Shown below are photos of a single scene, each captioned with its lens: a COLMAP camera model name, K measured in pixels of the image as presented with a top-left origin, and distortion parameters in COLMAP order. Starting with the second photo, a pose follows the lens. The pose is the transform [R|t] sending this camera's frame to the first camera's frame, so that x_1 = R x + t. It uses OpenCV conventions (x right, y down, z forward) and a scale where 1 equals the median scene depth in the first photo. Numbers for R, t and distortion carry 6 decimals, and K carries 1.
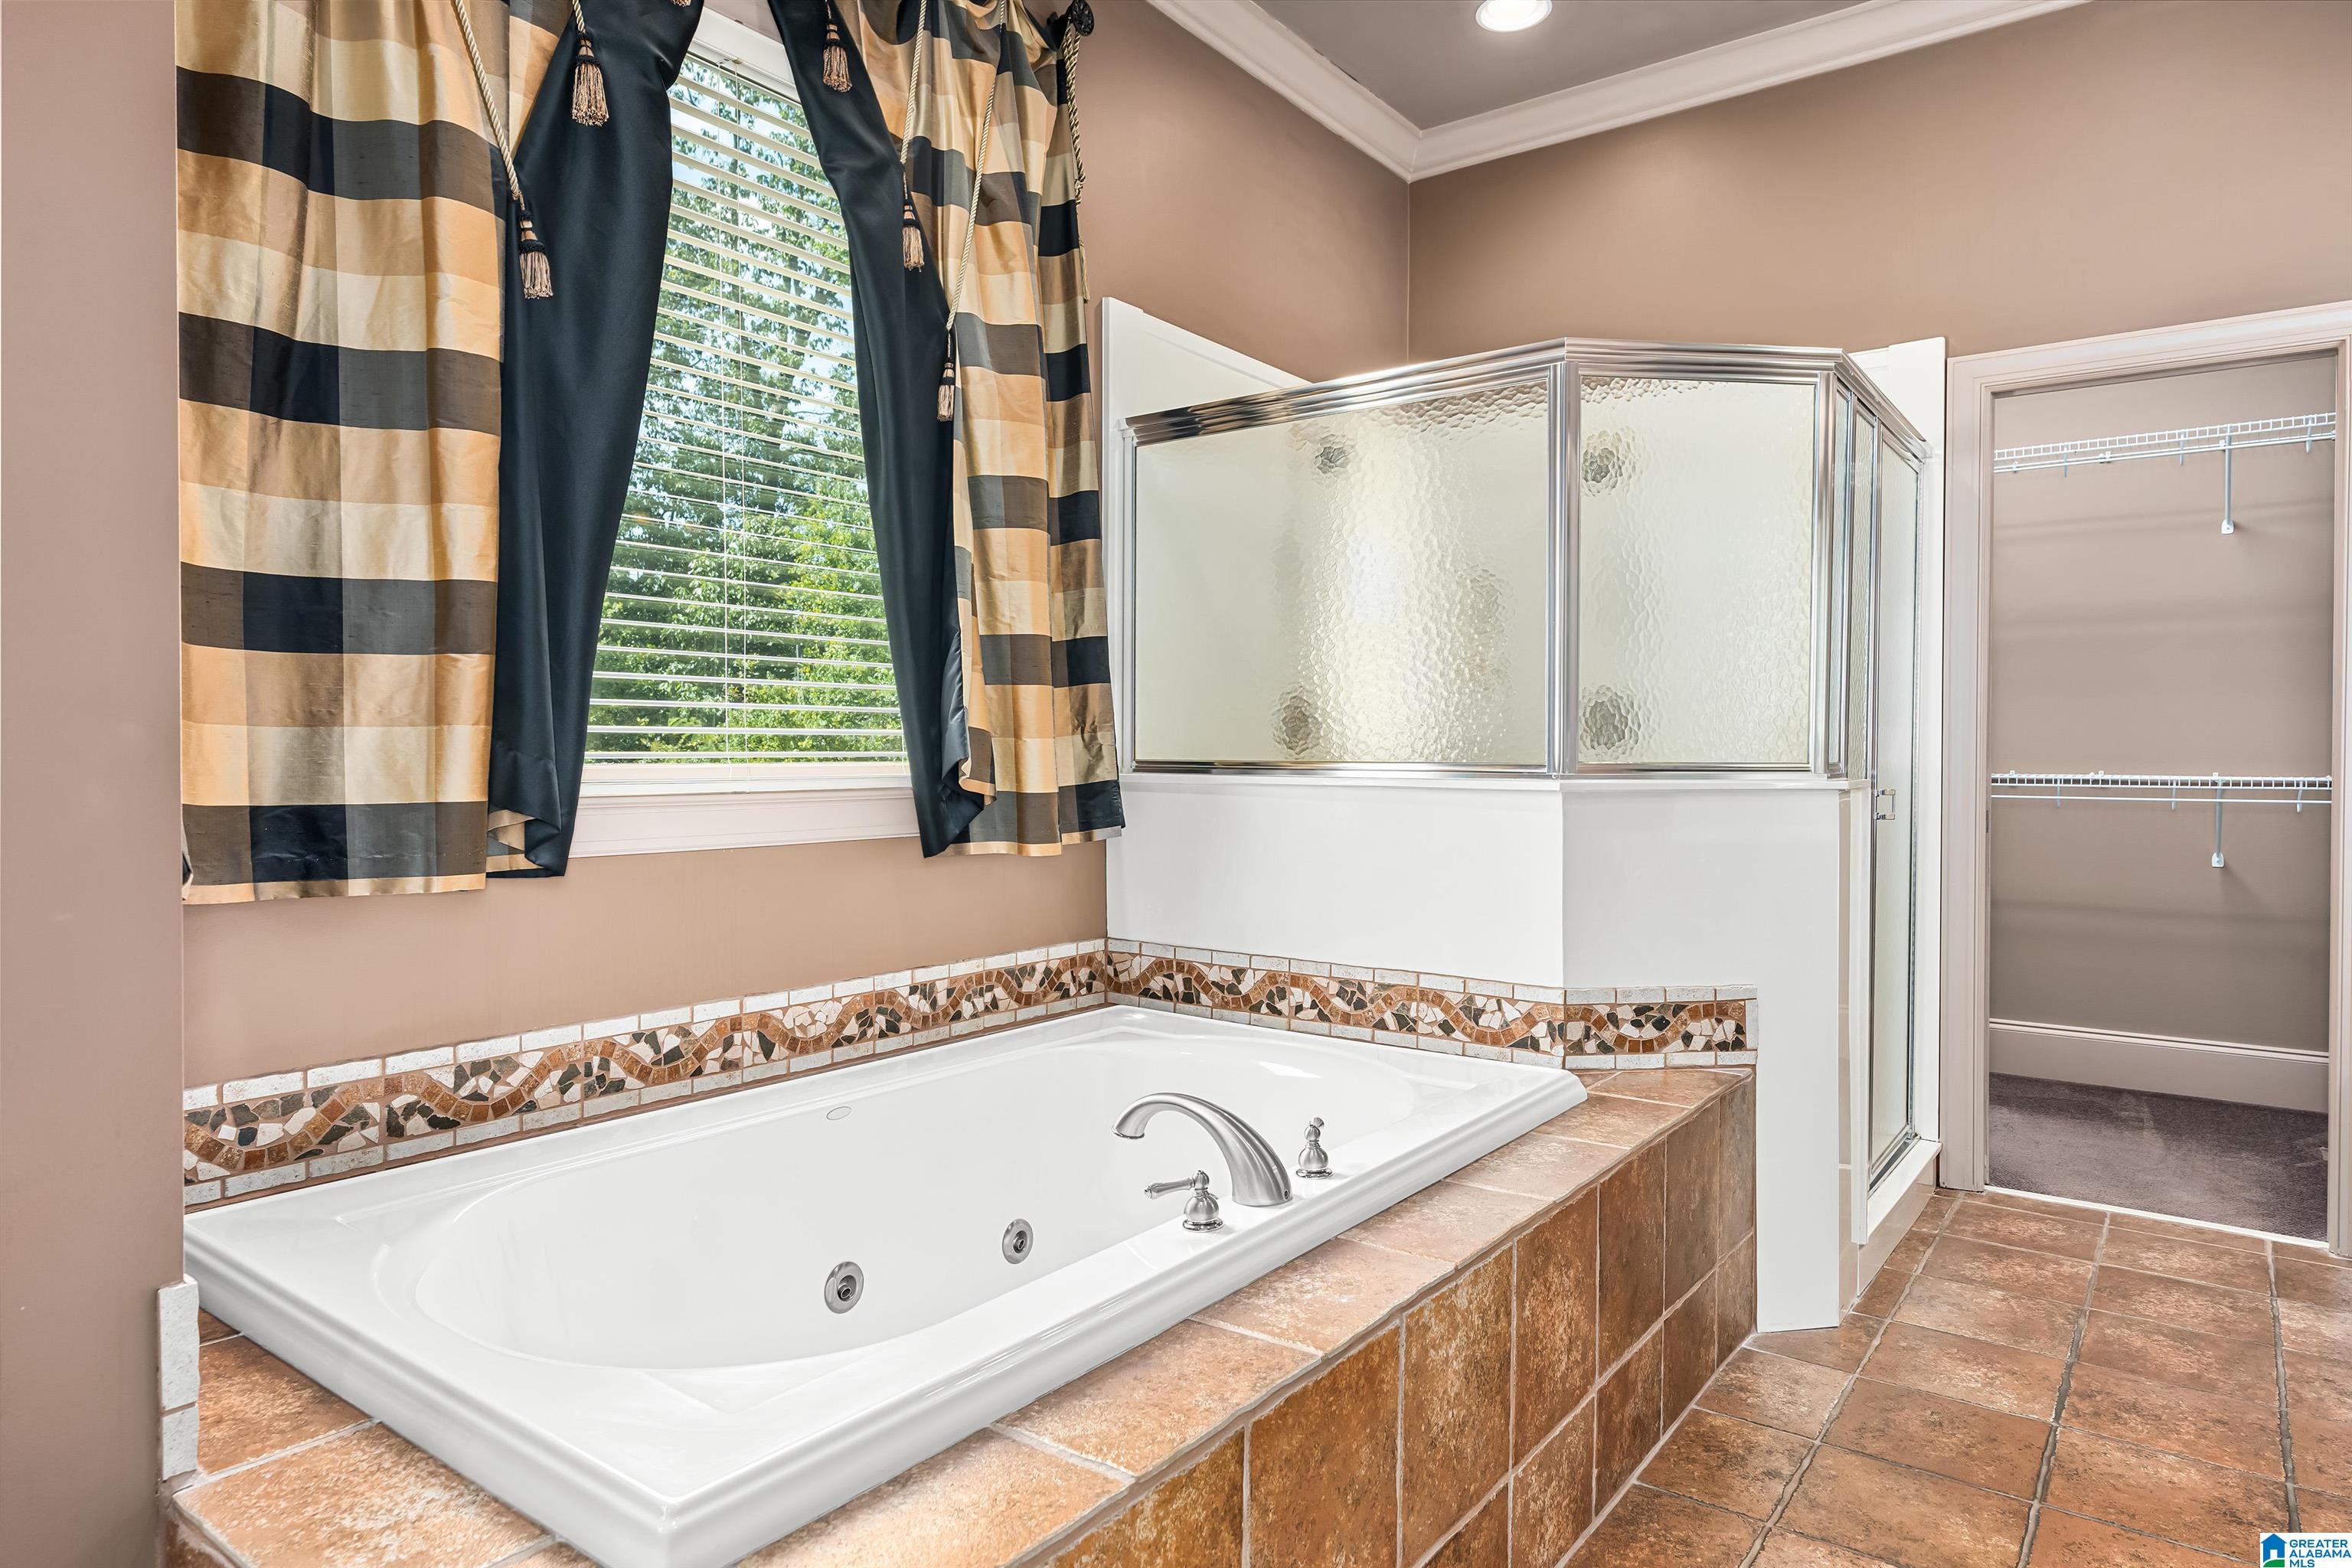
lens RADIAL K [[1402.3, 0, 1177.9], [0, 1402.3, 782.6], [0, 0, 1]] dist [0.002897, 0.000068]
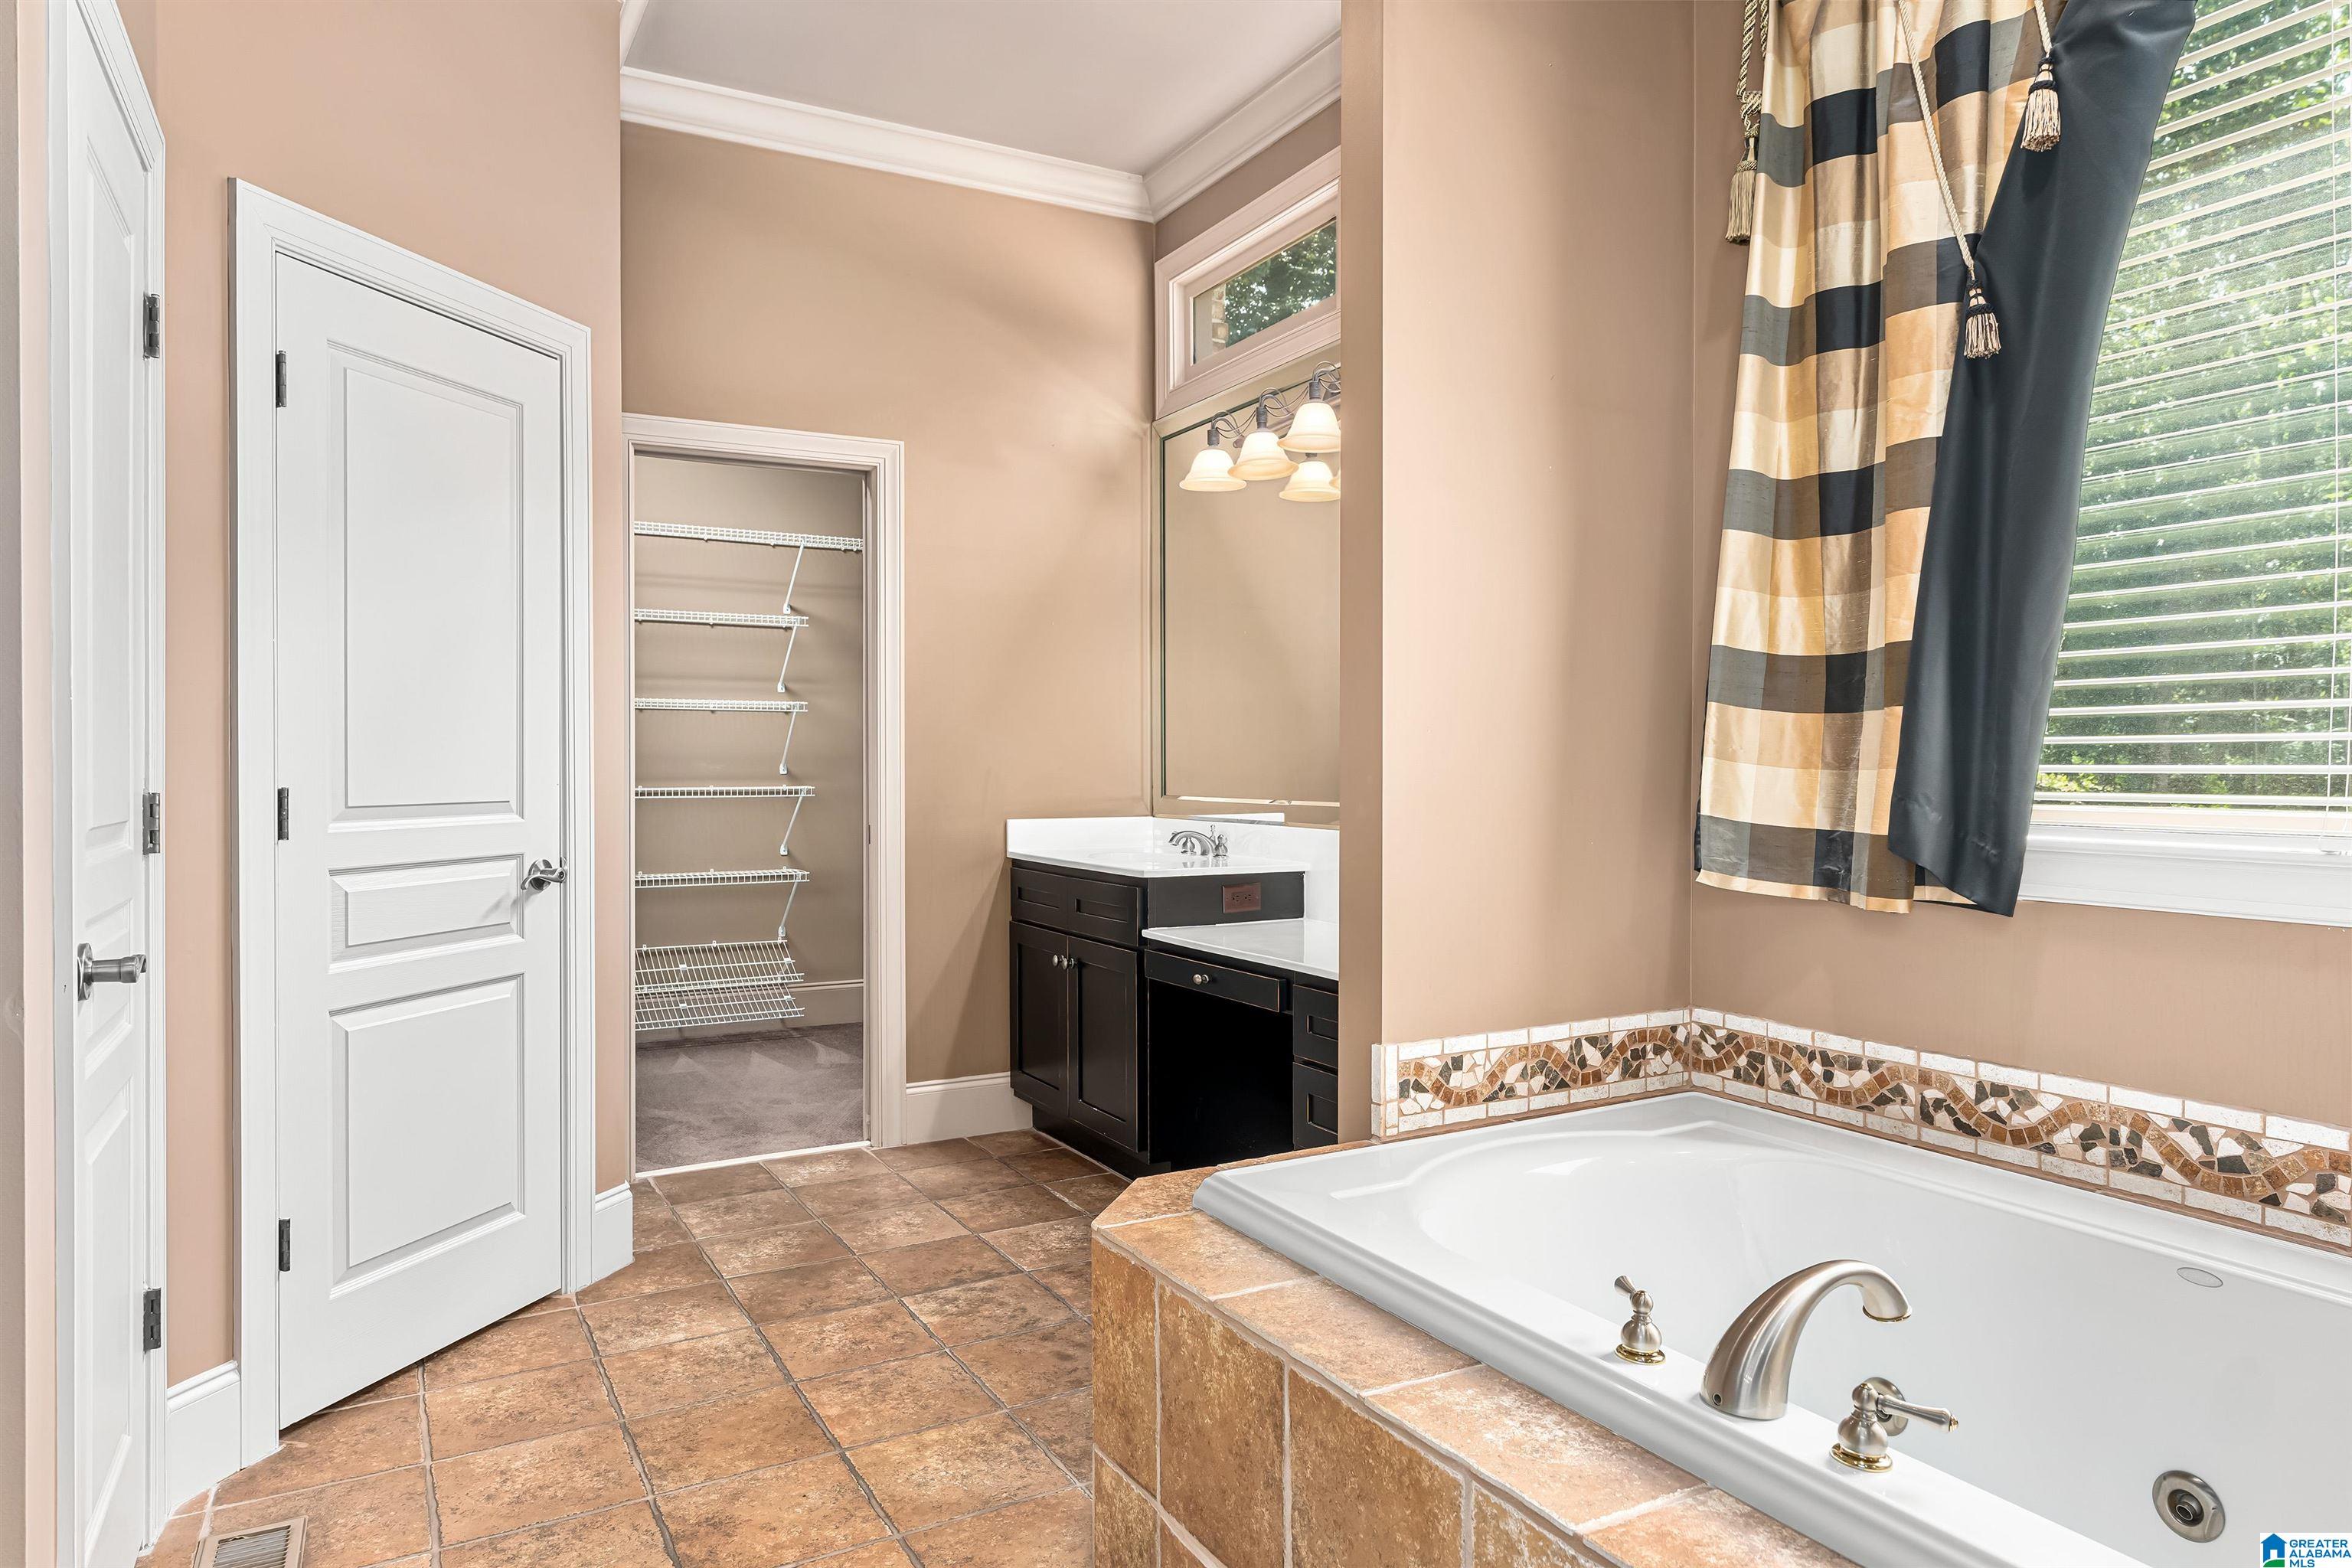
lens RADIAL K [[1487.8, 0, 1180.4], [0, 1487.8, 784.5], [0, 0, 1]] dist [-0.001561, -0.000103]
pose [[-0.425098, 0.009137, -0.905101, 0.785944], [-0.020855, 0.999585, 0.019886, -0.037288], [0.904907, 0.027329, -0.424731, 0.921598]]
